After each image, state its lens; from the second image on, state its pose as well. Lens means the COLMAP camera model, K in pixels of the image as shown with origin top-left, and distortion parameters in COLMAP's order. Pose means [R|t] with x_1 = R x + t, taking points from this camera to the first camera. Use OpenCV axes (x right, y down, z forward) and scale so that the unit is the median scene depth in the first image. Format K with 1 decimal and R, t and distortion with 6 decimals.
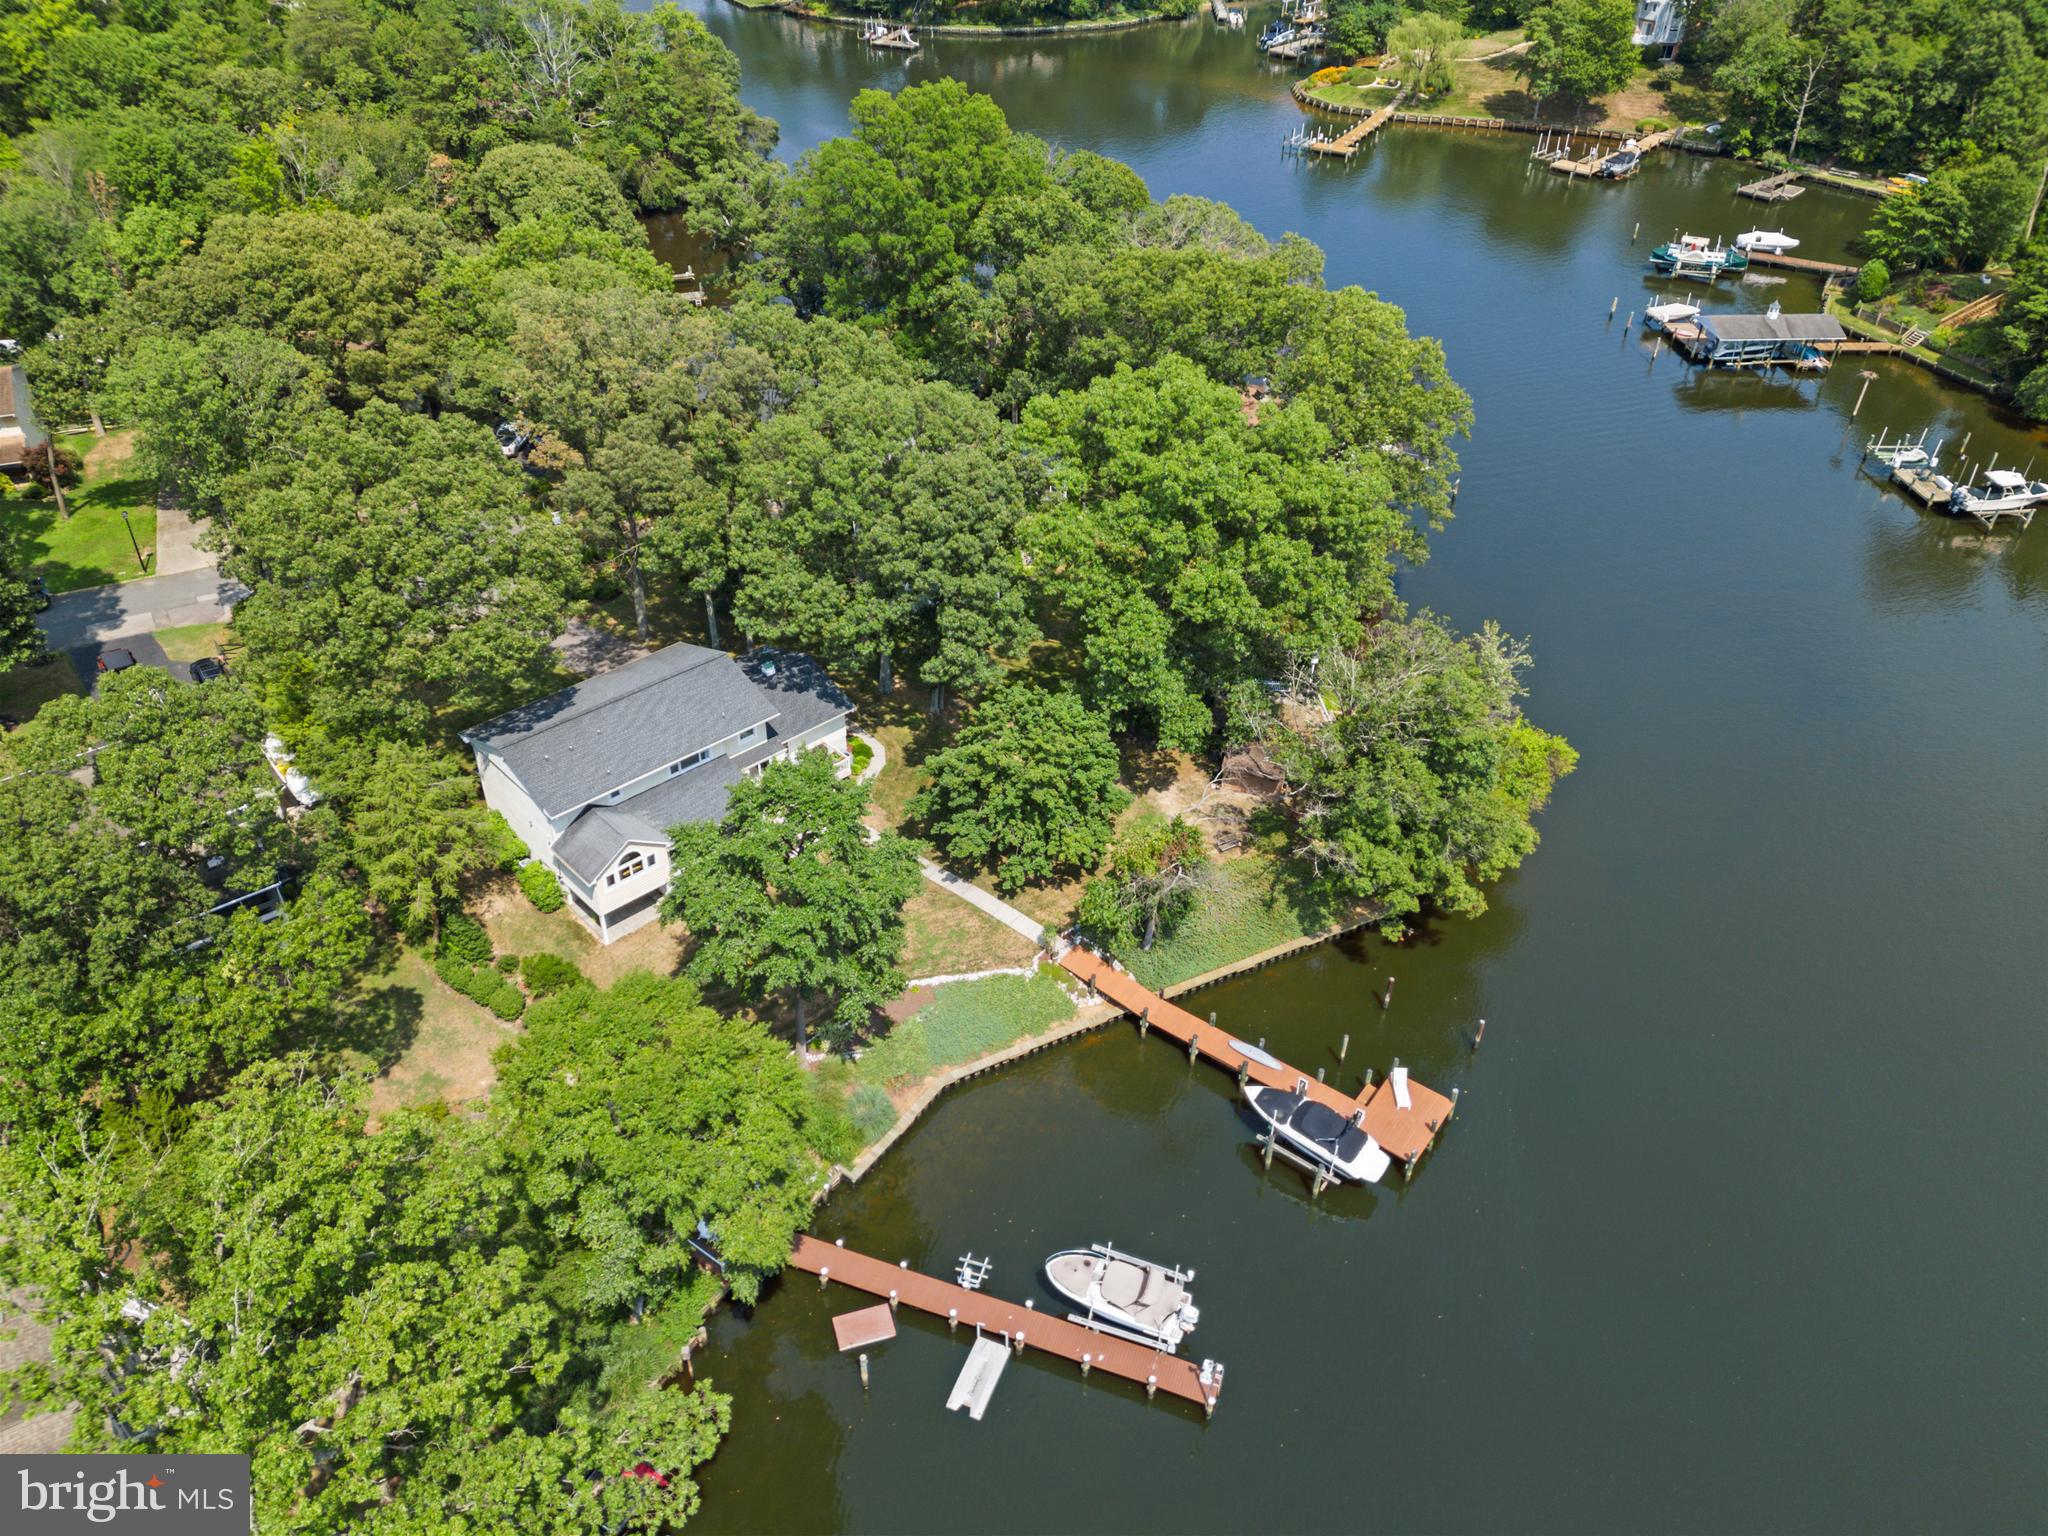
lens RADIAL K [[1547.4, 0, 1050.1], [0, 1547.4, 653.1], [0, 0, 1]] dist [0.020338, -0.001818]
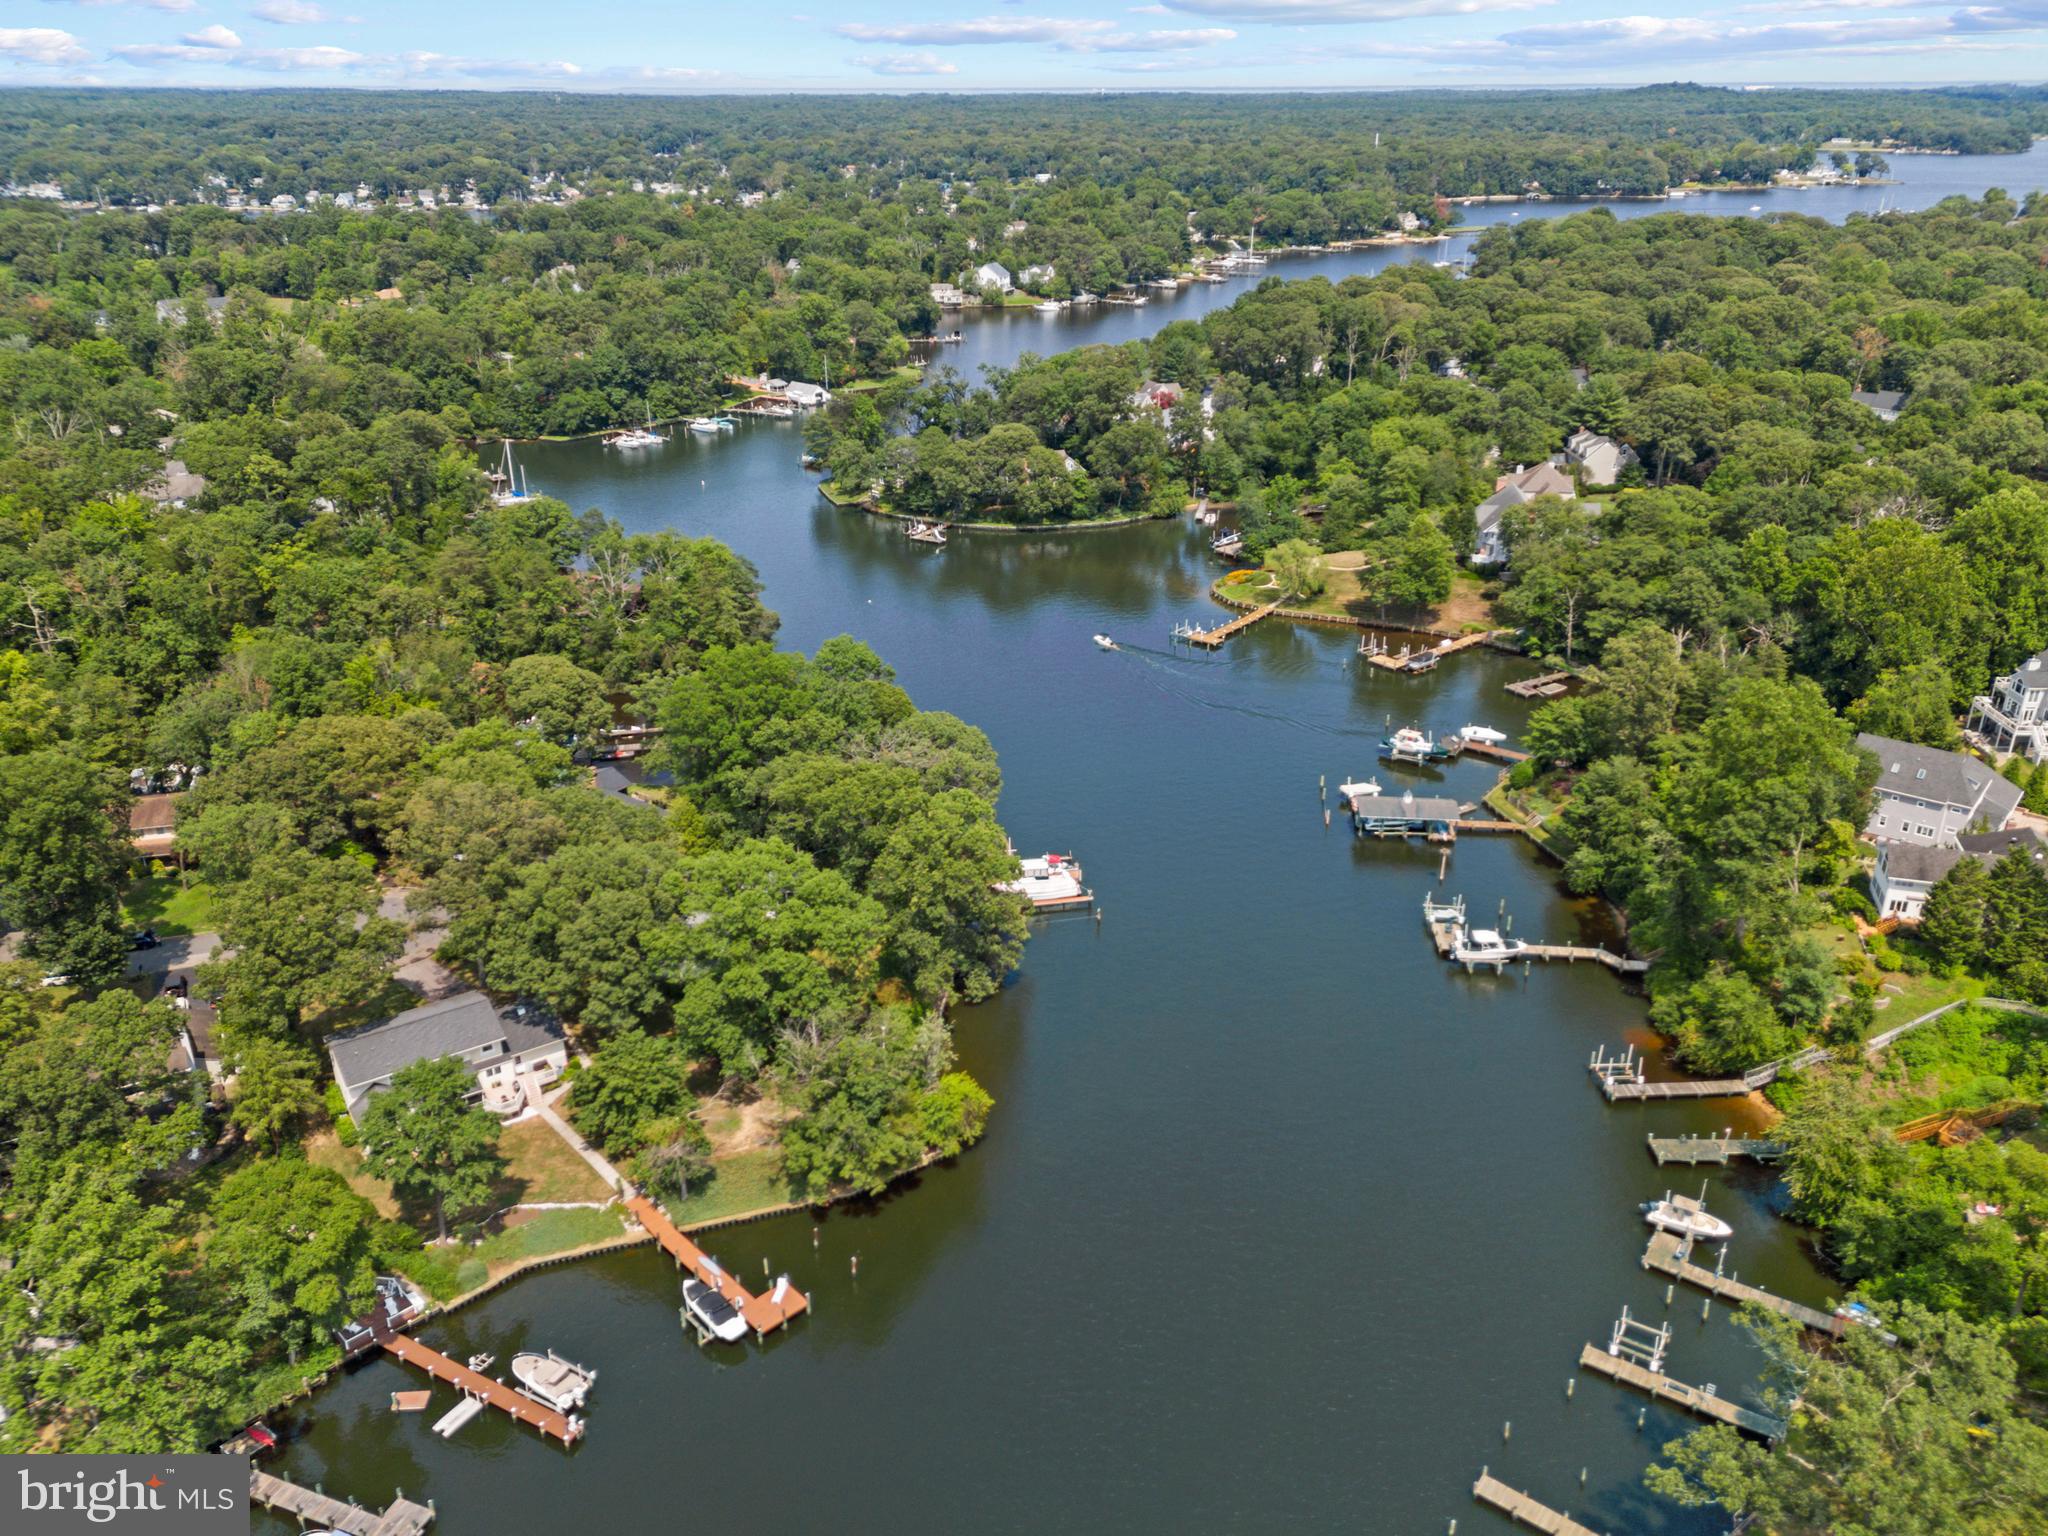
lens RADIAL K [[1536.8, 0, 1091.8], [0, 1536.8, 613.5], [0, 0, 1]] dist [0.077136, -0.066022]
pose [[0.989226, 0.035687, -0.141978, 0.374264], [-0.070950, 0.965192, -0.251737, -0.014124], [0.128052, 0.259098, 0.957325, -0.372579]]
